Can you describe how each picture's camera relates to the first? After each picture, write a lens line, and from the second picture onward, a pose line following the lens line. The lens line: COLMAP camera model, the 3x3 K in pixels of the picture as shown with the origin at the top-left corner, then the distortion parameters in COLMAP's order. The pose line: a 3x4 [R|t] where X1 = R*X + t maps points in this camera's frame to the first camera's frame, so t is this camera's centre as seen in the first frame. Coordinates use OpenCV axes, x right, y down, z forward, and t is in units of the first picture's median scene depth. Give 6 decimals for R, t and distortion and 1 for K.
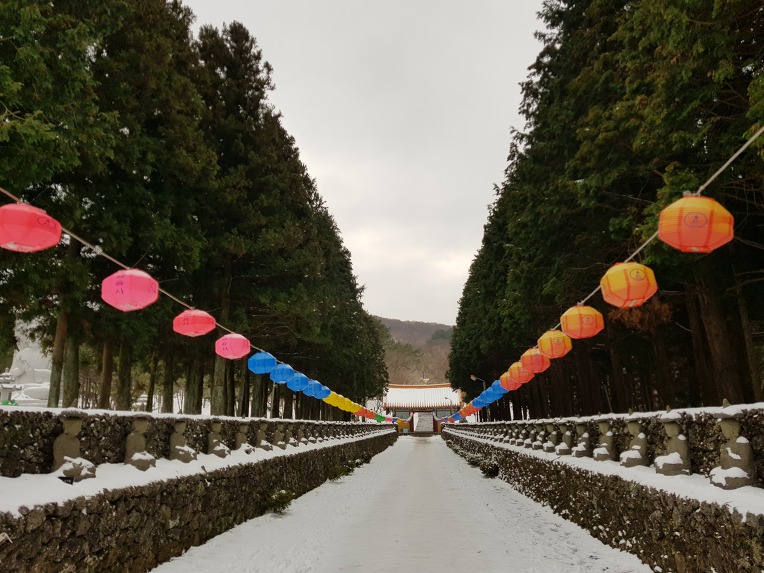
lens RADIAL K [[593.8, 0, 382.0], [0, 593.8, 286.5], [0, 0, 1]] dist [0.073175, -0.077978]
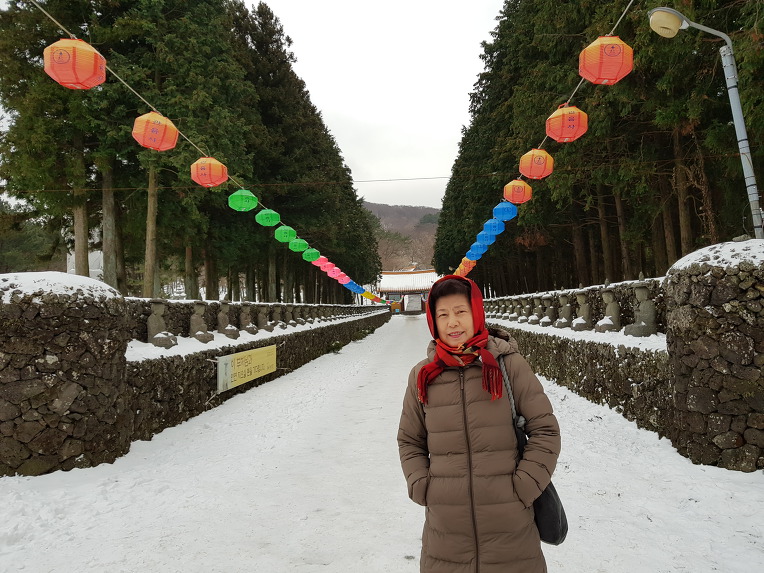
lens RADIAL K [[594.4, 0, 391.7], [0, 594.4, 282.3], [0, 0, 1]] dist [0.070976, -0.101897]
pose [[0.999007, -0.030172, 0.032793, -0.018321], [0.023509, 0.982013, 0.187343, -0.064088], [-0.037856, -0.186386, 0.981747, -0.276936]]
